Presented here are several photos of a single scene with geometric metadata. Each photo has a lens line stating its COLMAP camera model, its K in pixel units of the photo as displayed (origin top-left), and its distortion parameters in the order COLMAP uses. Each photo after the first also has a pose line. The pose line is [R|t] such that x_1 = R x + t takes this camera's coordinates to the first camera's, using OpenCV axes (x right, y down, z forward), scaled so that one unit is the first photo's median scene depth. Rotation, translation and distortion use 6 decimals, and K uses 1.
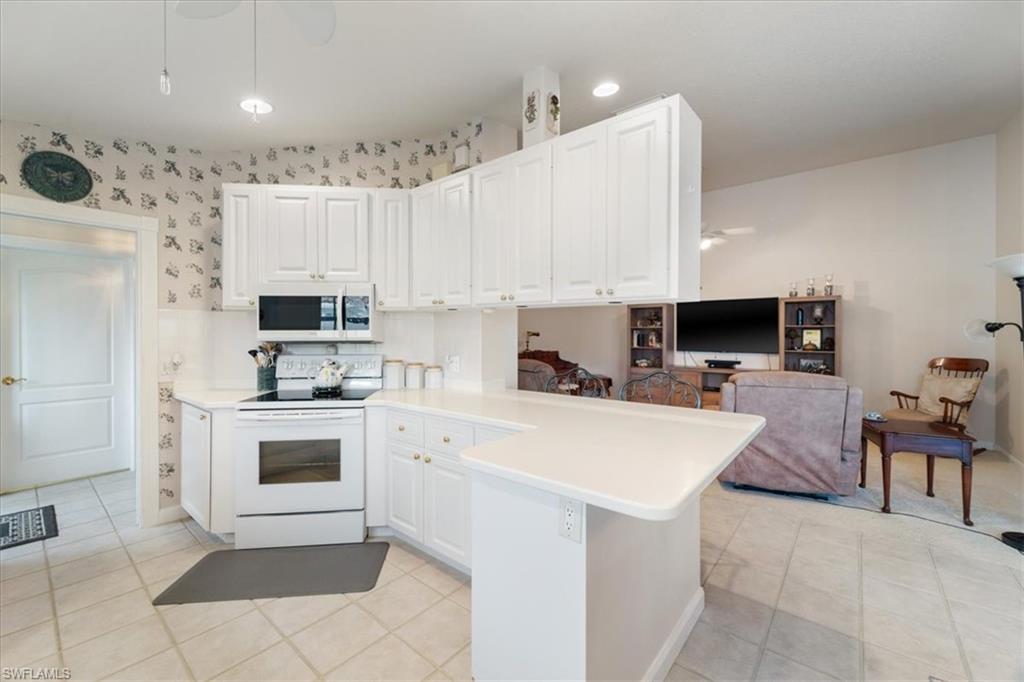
lens RADIAL K [[411.1, 0, 509.7], [0, 411.1, 335.7], [0, 0, 1]] dist [0.002322, -0.000641]
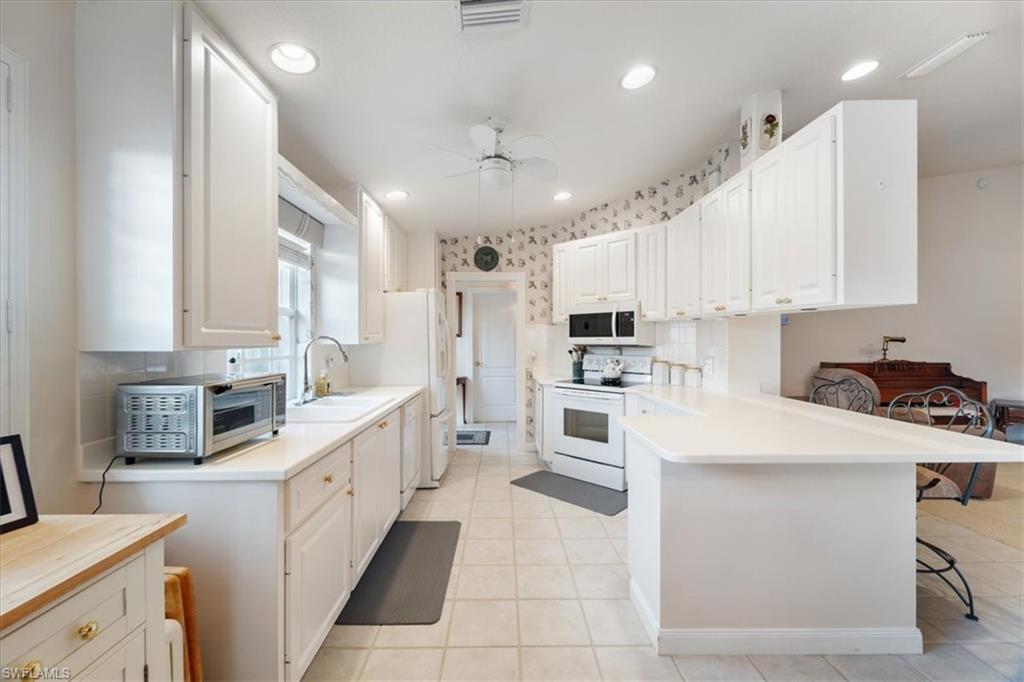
lens RADIAL K [[411.1, 0, 509.2], [0, 411.1, 341.9], [0, 0, 1]] dist [0.002322, -0.000641]
pose [[0.653056, 0.005134, -0.757292, 0.386547], [-0.003139, 0.999987, 0.004072, -0.001005], [0.757303, -0.000282, 0.653064, -0.162487]]
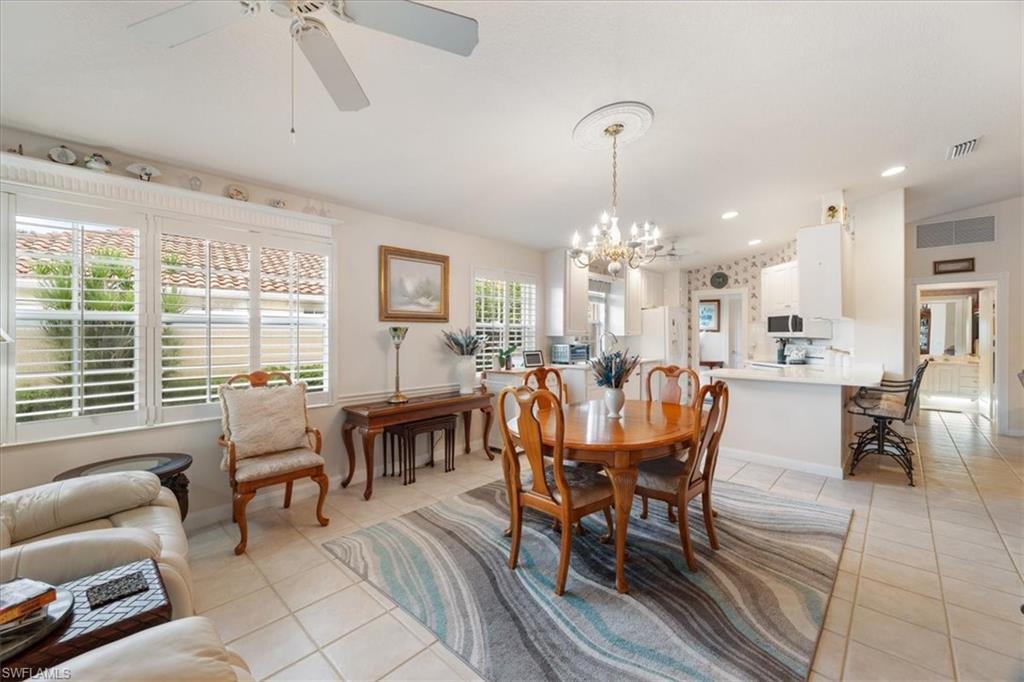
lens RADIAL K [[411.1, 0, 507.6], [0, 411.1, 337.2], [0, 0, 1]] dist [0.002322, -0.000641]
pose [[-0.061082, 0.007891, -0.998102, 1.665714], [-0.006171, 0.999947, 0.008283, 0.004087], [0.998114, 0.006666, -0.061030, -0.281558]]
